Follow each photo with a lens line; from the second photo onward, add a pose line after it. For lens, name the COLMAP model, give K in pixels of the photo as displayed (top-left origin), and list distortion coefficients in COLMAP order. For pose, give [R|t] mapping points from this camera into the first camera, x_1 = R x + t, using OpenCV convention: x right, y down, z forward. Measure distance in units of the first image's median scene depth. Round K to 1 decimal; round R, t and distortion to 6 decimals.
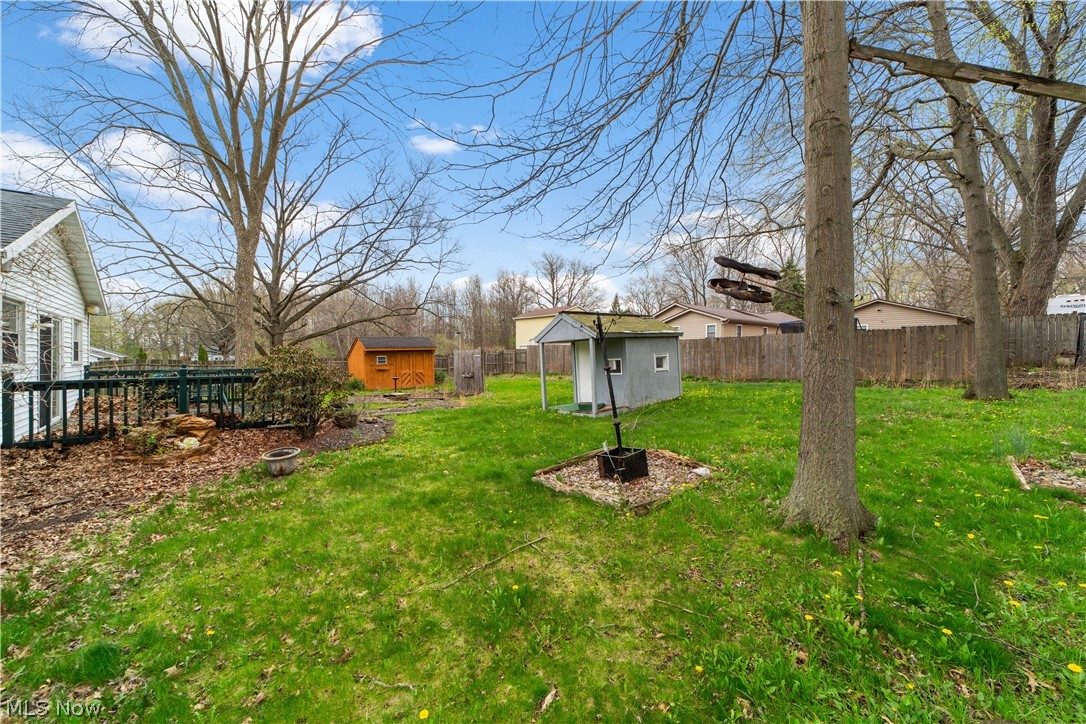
lens RADIAL K [[422.5, 0, 539.3], [0, 422.5, 347.2], [0, 0, 1]] dist [-0.014261, 0.007568]
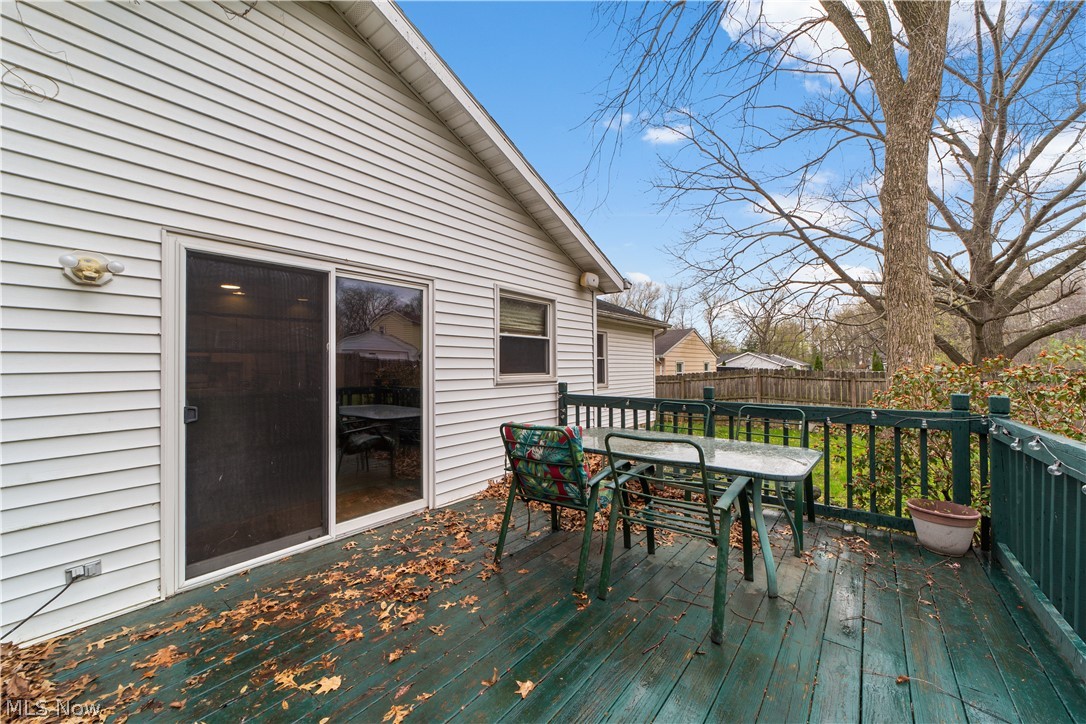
lens RADIAL K [[417.2, 0, 538.7], [0, 417.2, 364.6], [0, 0, 1]] dist [-0.018033, 0.008044]
pose [[0.196178, -0.002274, -0.980566, -0.241353], [0.023332, 0.999725, 0.002350, 0.007800], [0.980291, -0.023340, 0.196177, 0.367880]]
